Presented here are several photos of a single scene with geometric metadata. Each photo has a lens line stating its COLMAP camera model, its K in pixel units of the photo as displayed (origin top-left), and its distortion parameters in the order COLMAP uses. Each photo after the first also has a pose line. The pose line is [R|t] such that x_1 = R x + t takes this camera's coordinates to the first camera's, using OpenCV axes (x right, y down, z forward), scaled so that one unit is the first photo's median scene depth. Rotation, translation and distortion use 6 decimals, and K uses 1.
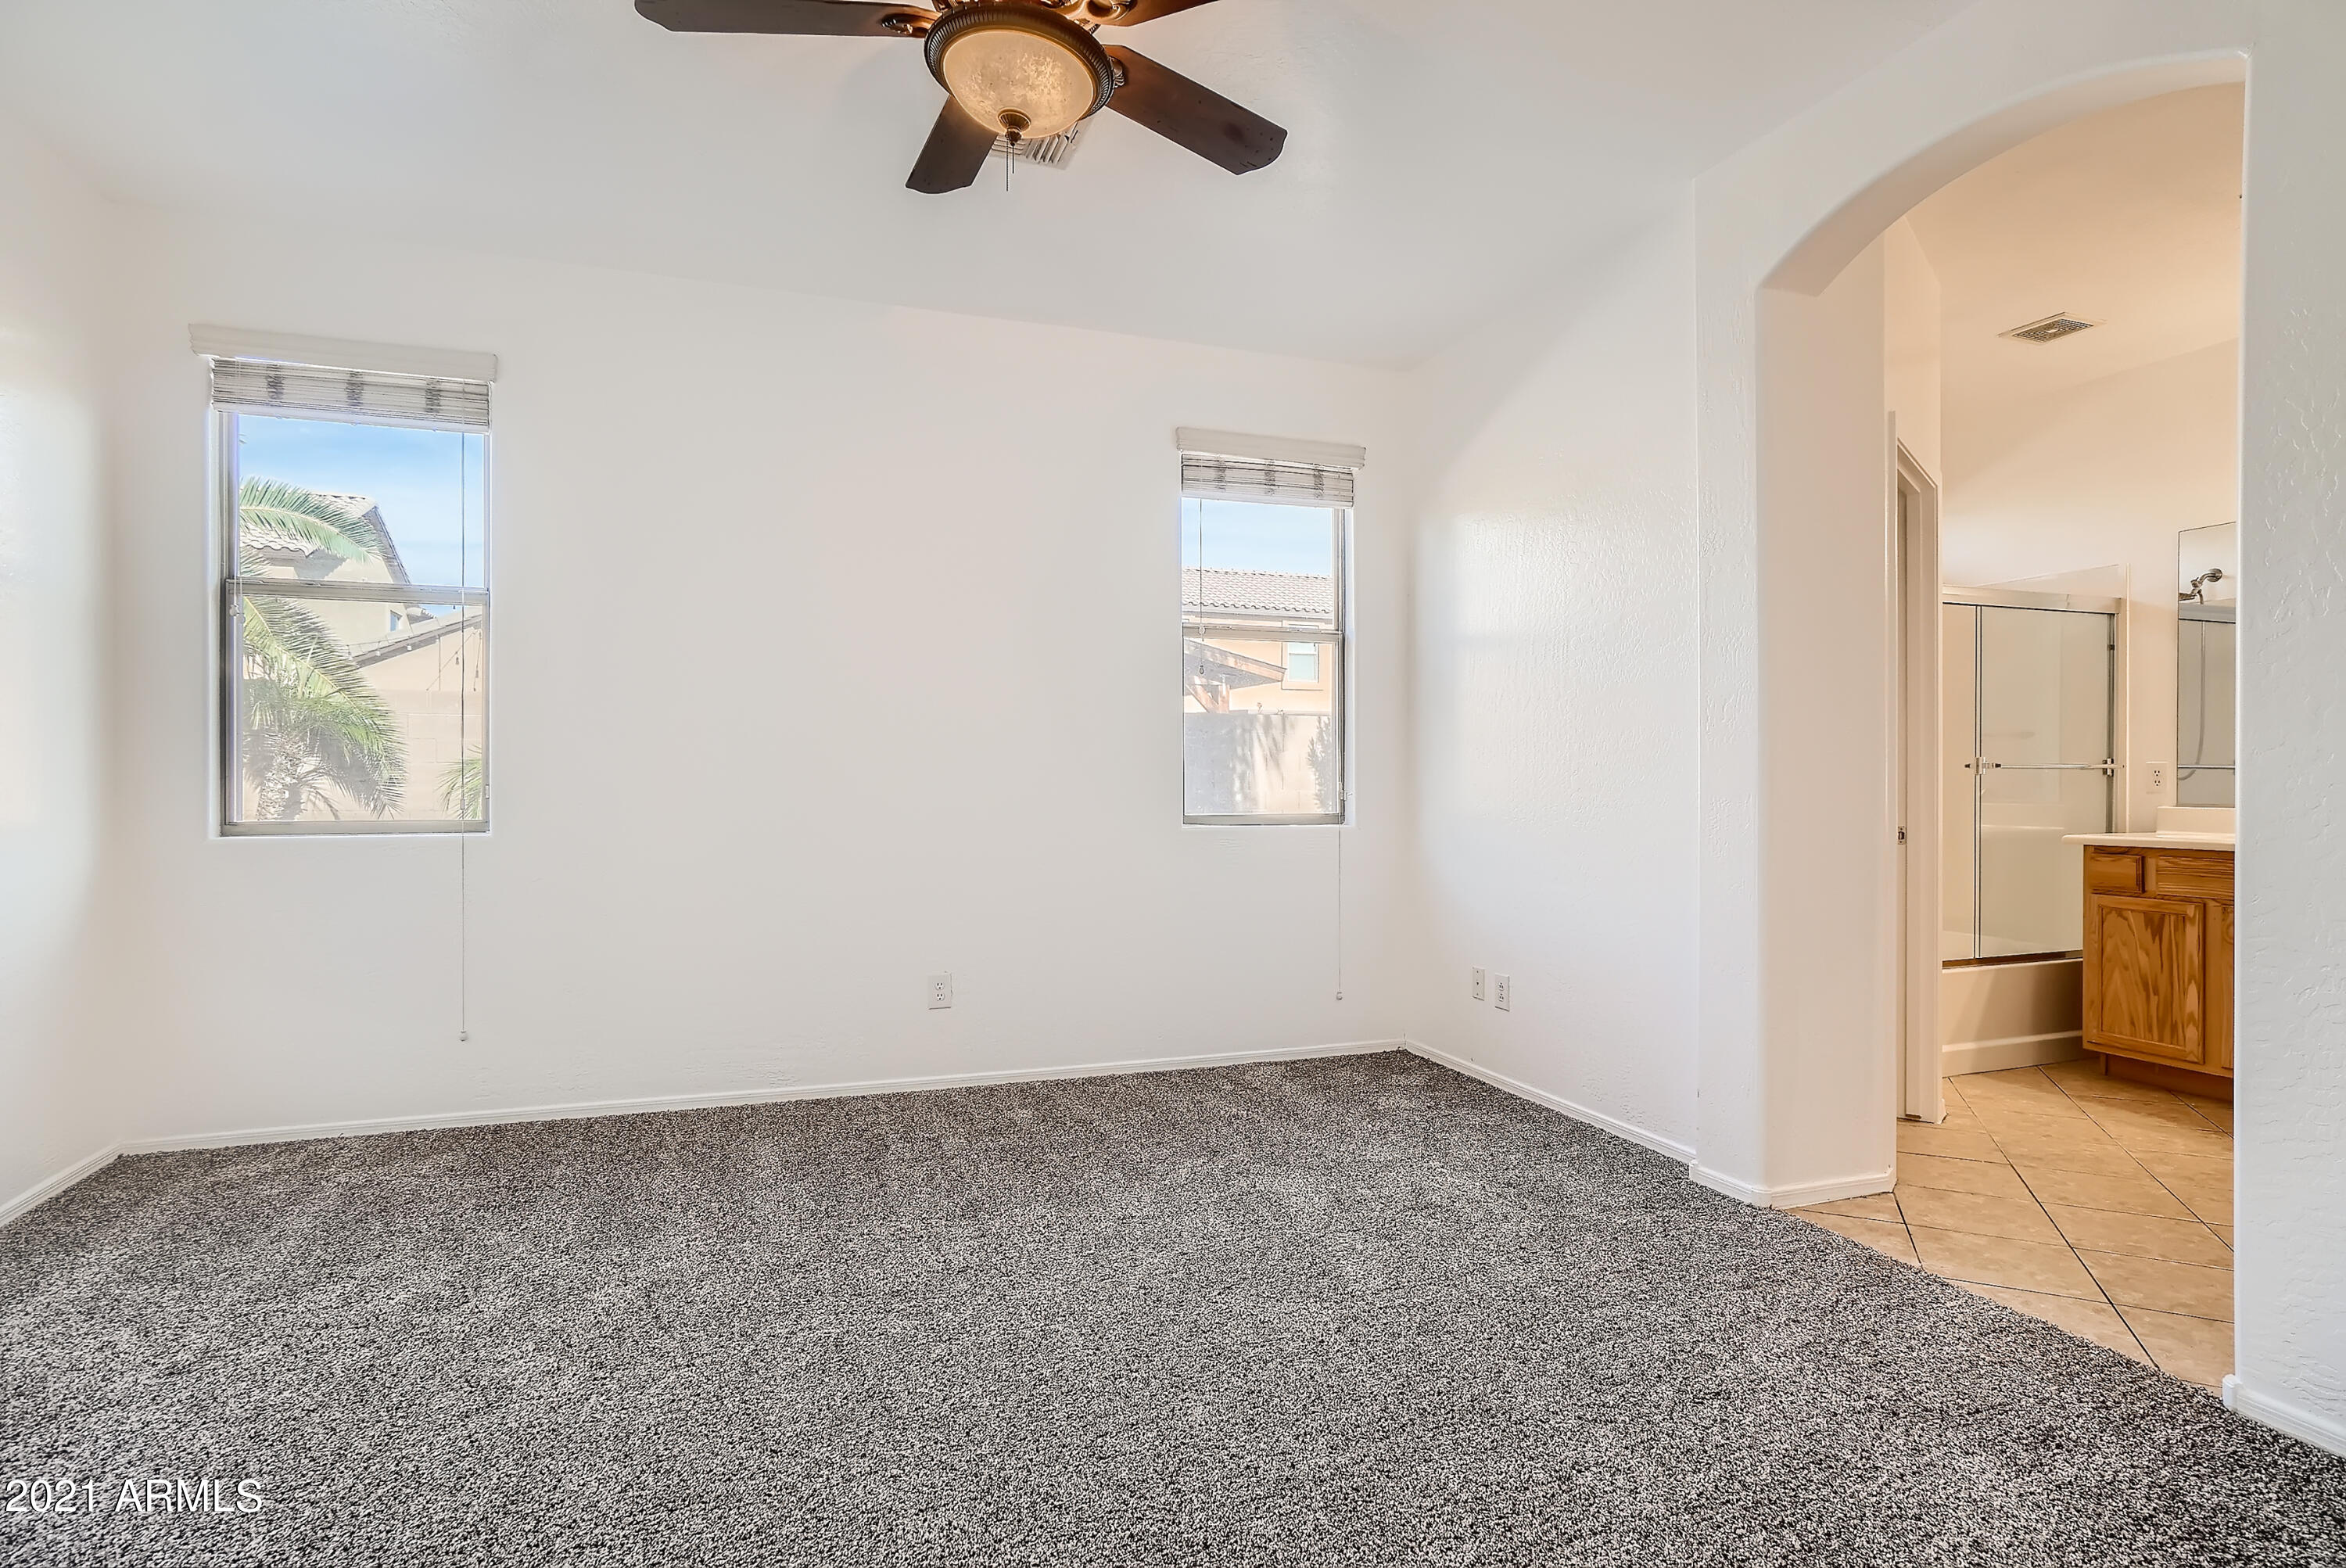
lens RADIAL K [[1211.2, 0, 1149.0], [0, 1211.2, 785.5], [0, 0, 1]] dist [-0.013811, 0.005230]
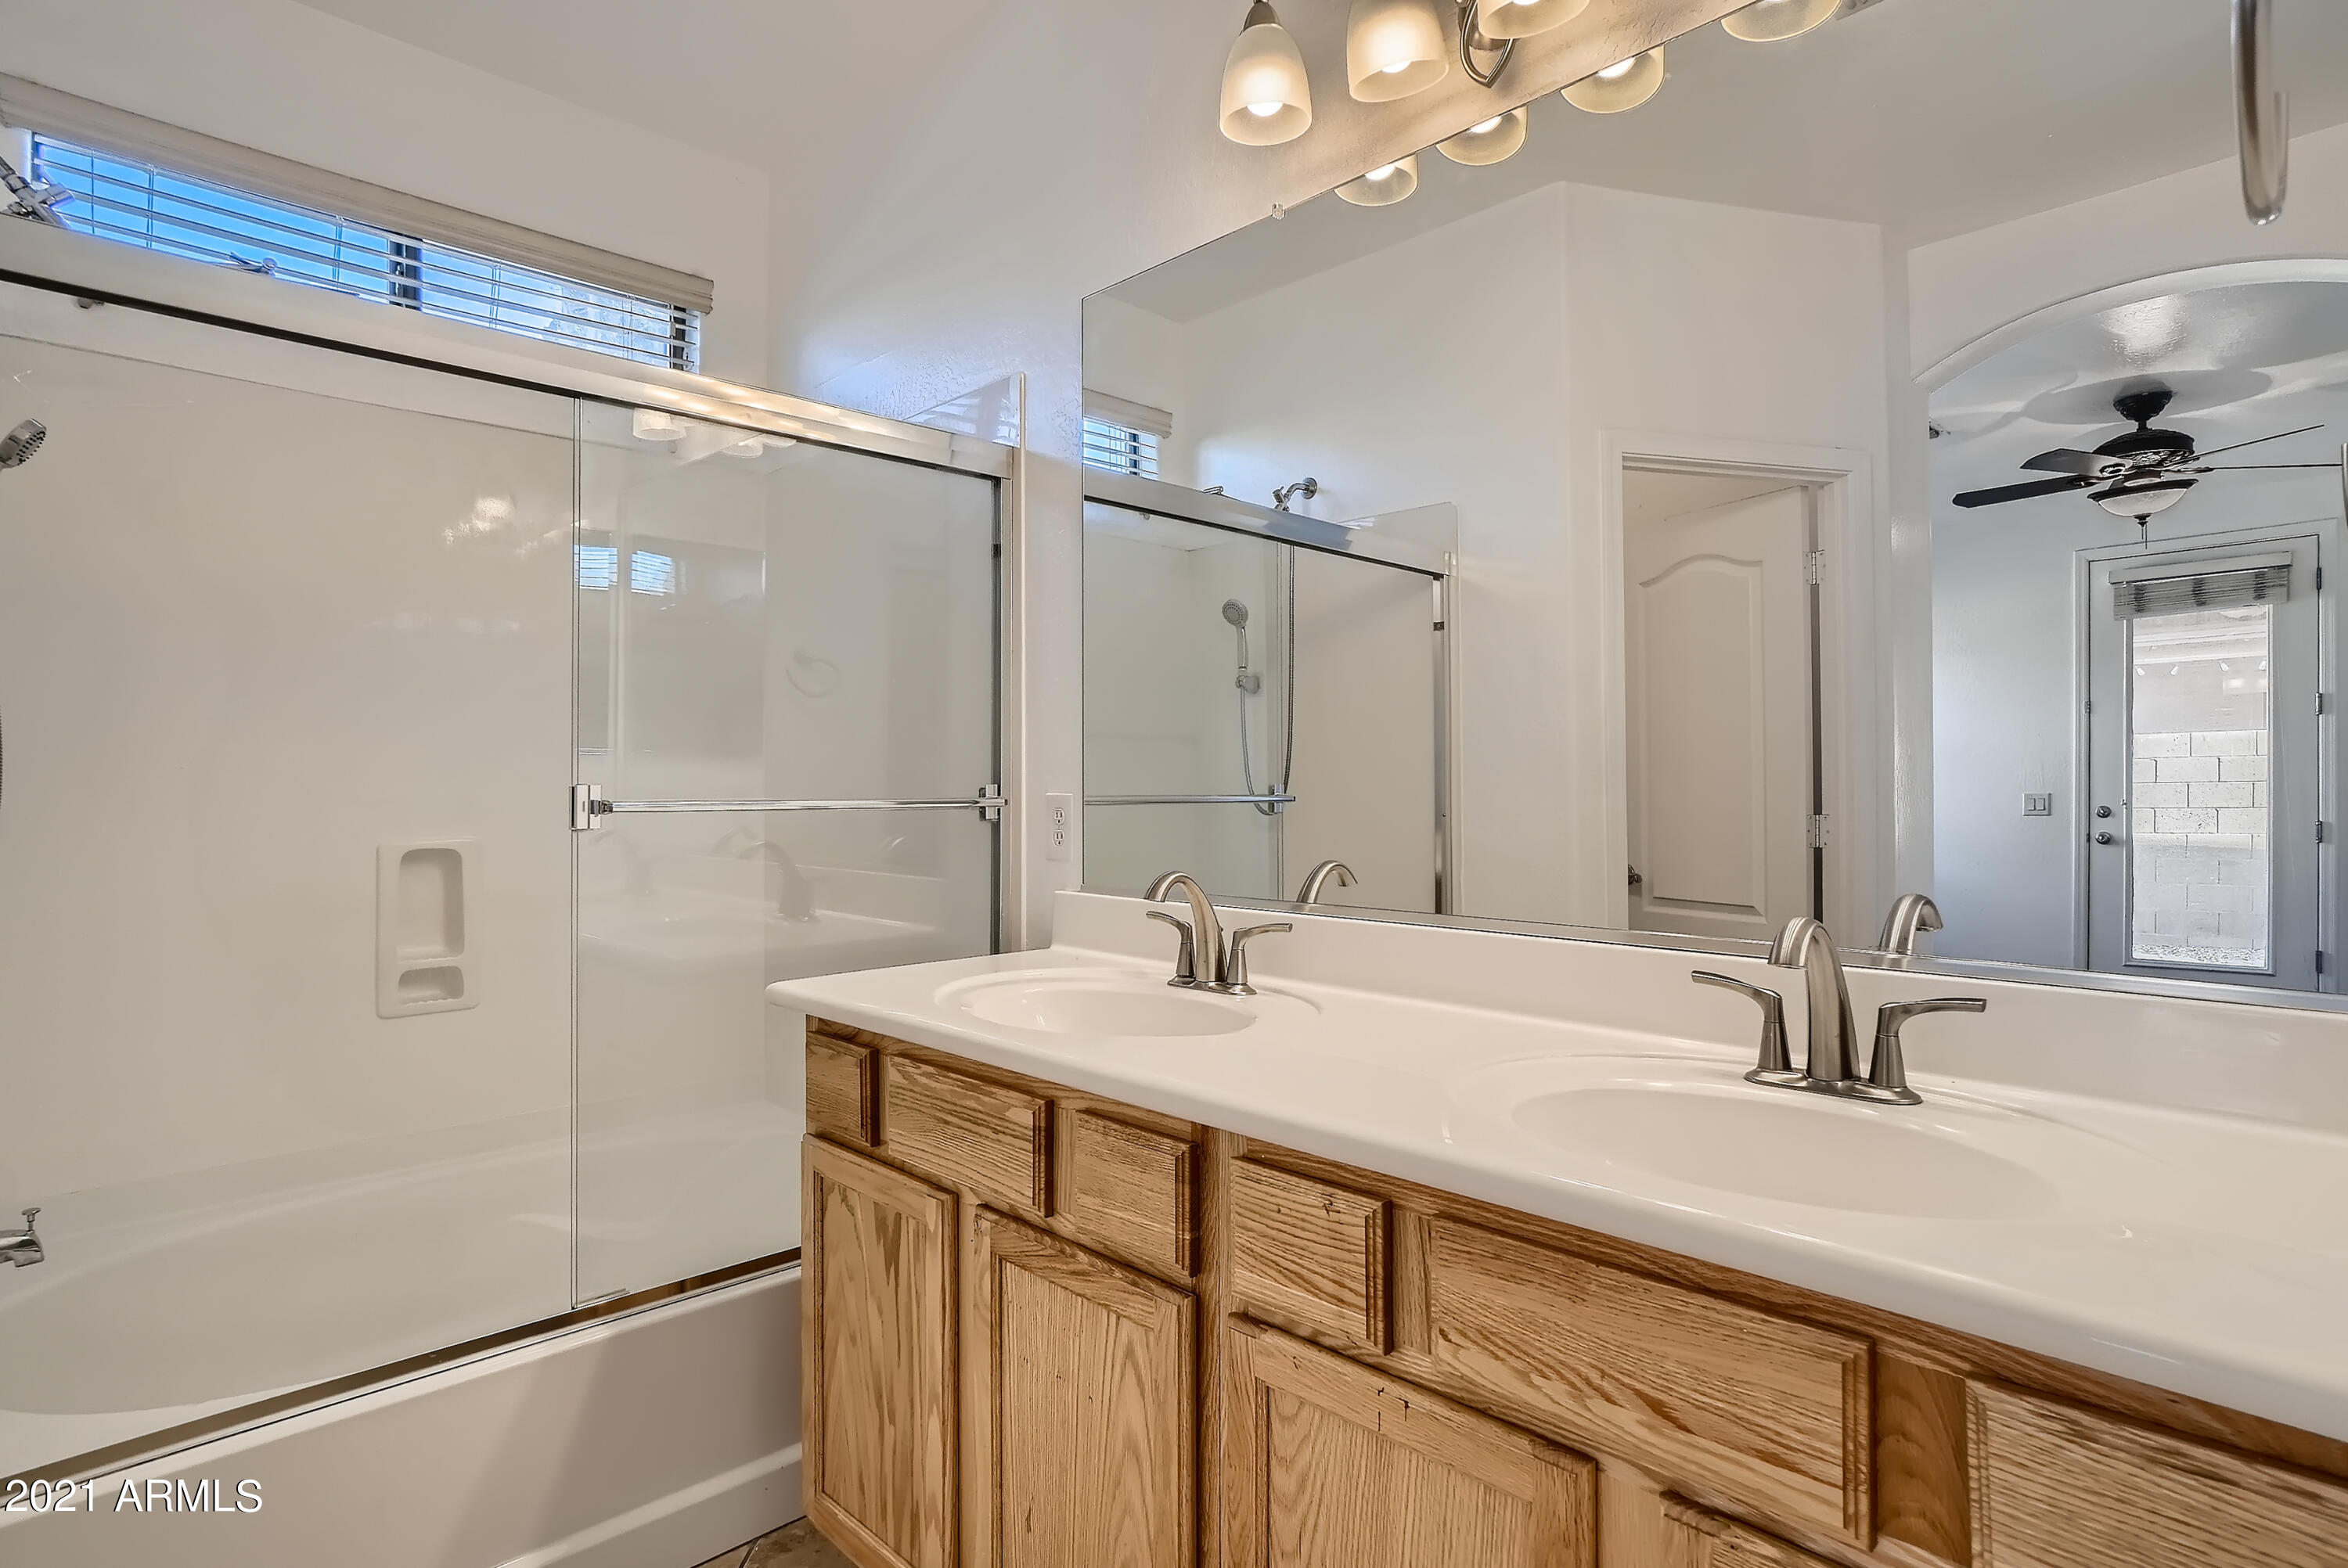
lens RADIAL K [[1212.1, 0, 1169.0], [0, 1212.1, 783.2], [0, 0, 1]] dist [-0.013811, 0.005230]
pose [[0.909313, -0.007820, 0.416039, 0.738747], [0.010011, 0.999945, -0.003085, -0.023344], [-0.415993, 0.006970, 0.909341, 0.601693]]
